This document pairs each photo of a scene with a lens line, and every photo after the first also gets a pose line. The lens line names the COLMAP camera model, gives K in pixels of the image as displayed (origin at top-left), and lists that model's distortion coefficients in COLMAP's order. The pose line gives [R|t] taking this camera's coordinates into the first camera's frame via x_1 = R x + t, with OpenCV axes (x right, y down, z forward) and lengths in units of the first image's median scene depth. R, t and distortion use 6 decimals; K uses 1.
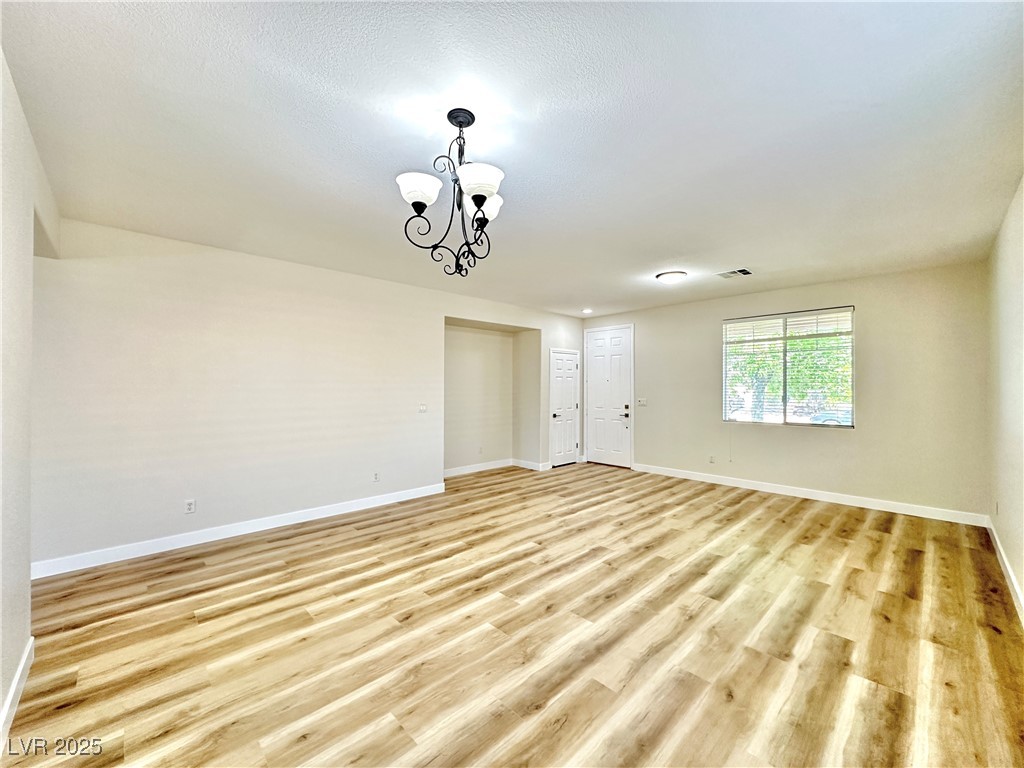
lens RADIAL K [[407.9, 0, 513.1], [0, 407.9, 385.0], [0, 0, 1]] dist [-0.003983, 0.000941]
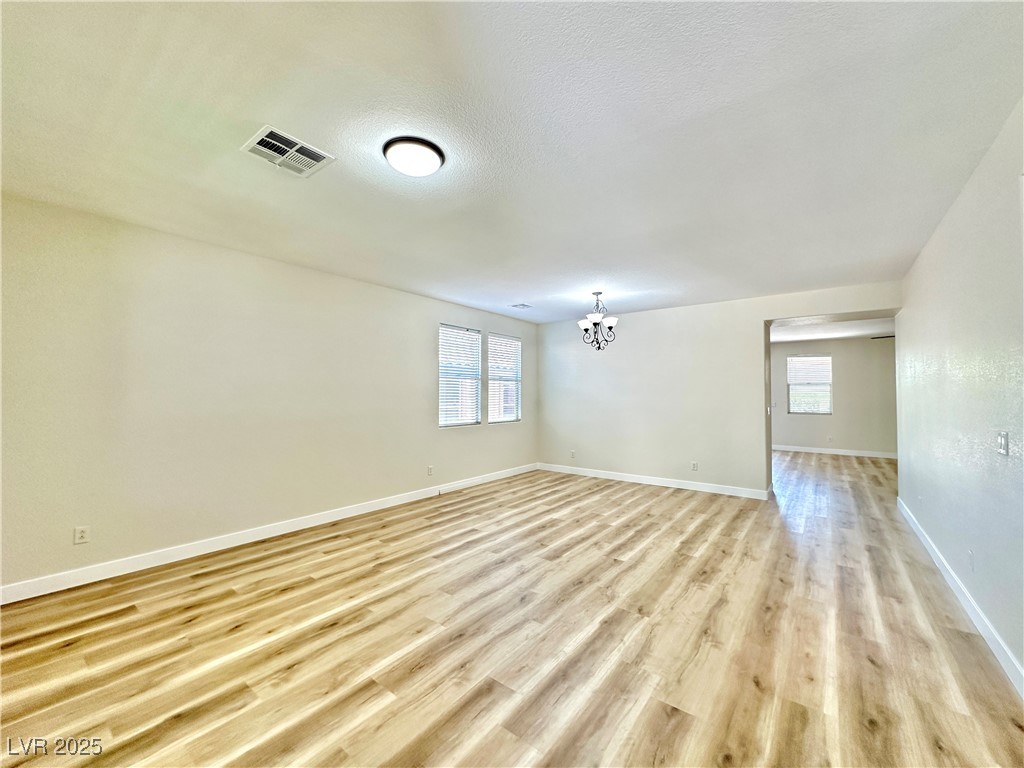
lens RADIAL K [[407.9, 0, 513.8], [0, 407.9, 382.4], [0, 0, 1]] dist [-0.003983, 0.000941]
pose [[-0.988980, -0.007955, -0.147834, 0.463275], [-0.003276, 0.999487, -0.031868, 0.016694], [0.148011, -0.031033, -0.988499, 2.021916]]
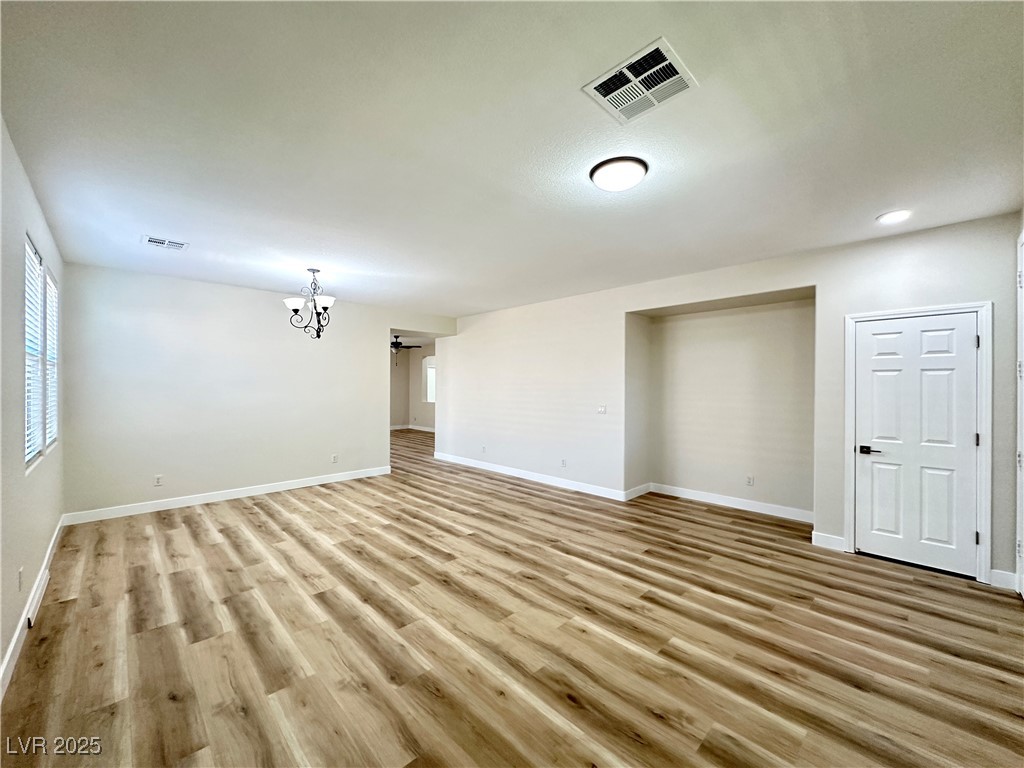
lens RADIAL K [[407.9, 0, 509.9], [0, 407.9, 383.8], [0, 0, 1]] dist [-0.003983, 0.000941]
pose [[0.004968, -0.003672, -0.999981, 1.217121], [-0.000483, 0.999993, -0.003674, -0.004870], [0.999988, 0.000501, 0.004967, 1.173243]]
